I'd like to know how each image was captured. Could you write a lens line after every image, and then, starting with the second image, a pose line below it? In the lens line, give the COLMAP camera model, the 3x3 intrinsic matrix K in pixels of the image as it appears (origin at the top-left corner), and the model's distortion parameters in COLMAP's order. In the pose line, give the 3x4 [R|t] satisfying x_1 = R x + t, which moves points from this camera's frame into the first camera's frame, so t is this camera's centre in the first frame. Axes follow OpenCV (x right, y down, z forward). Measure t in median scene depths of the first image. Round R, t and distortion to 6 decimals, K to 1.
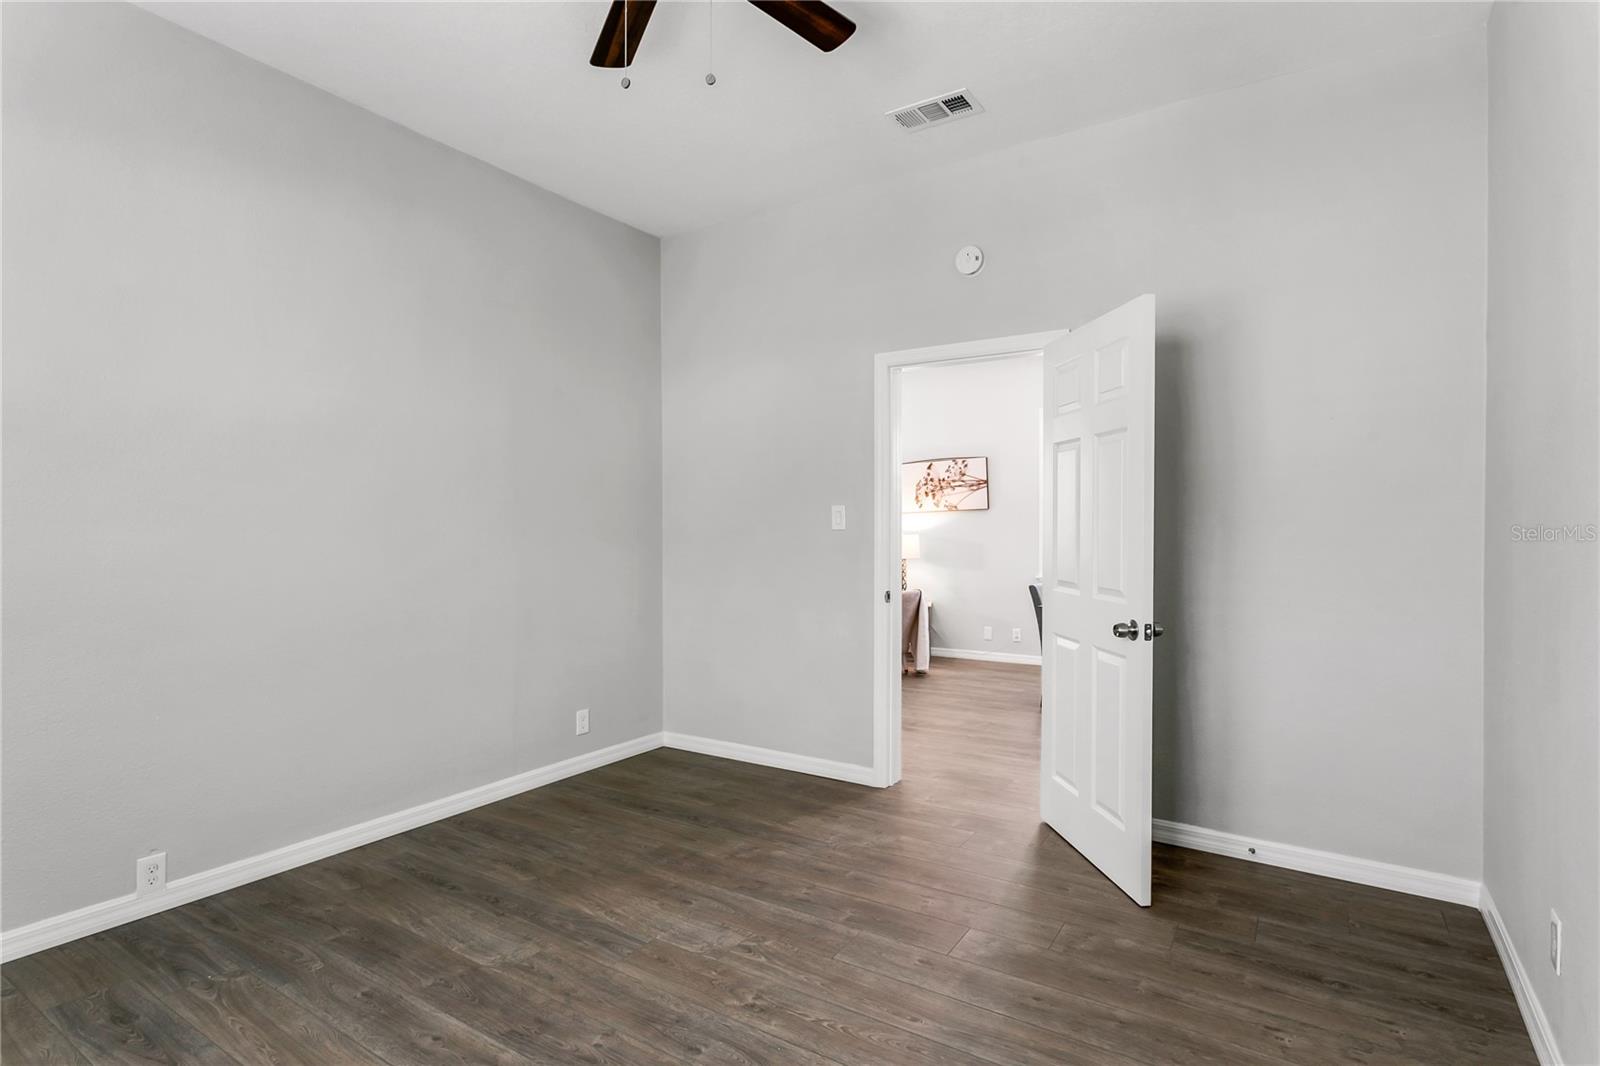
lens RADIAL K [[803.0, 0, 802.8], [0, 803.0, 532.6], [0, 0, 1]] dist [-0.016181, 0.008910]
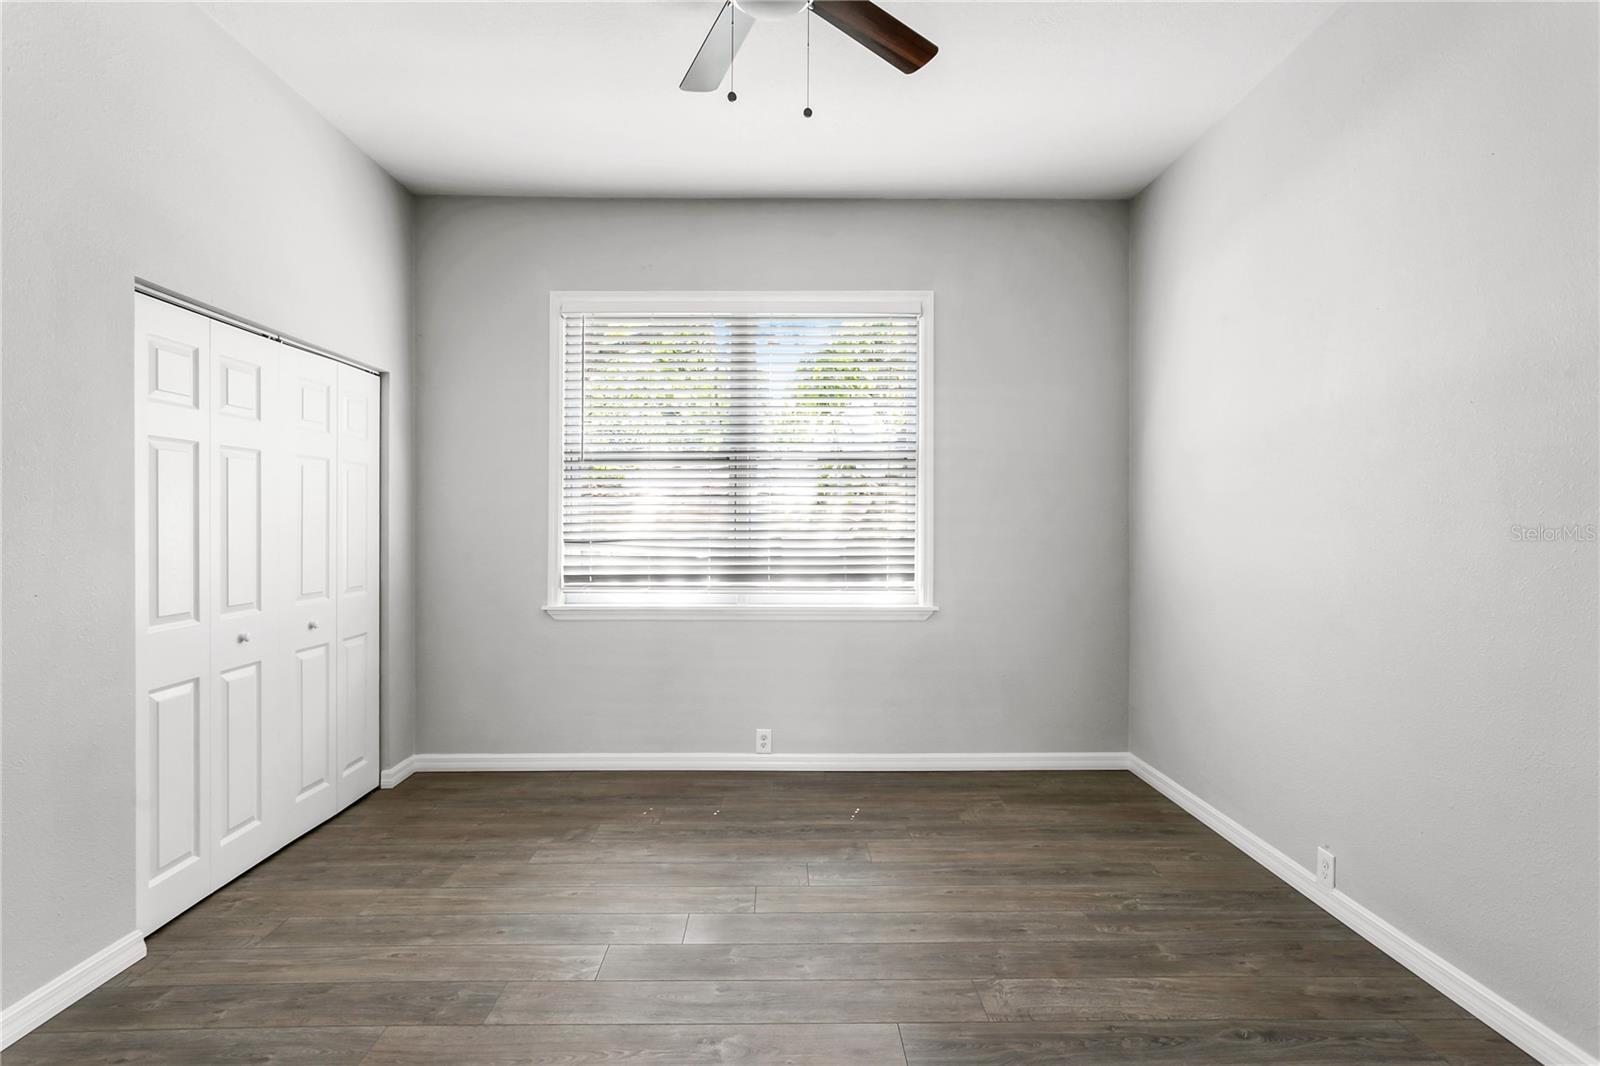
lens RADIAL K [[849.4, 0, 808.6], [0, 849.4, 522.4], [0, 0, 1]] dist [-0.025940, -0.000853]
pose [[-0.829947, -0.002628, -0.557836, 0.340304], [-0.009917, 0.999900, 0.010043, -0.013056], [0.557755, 0.013867, -0.829890, 1.637756]]
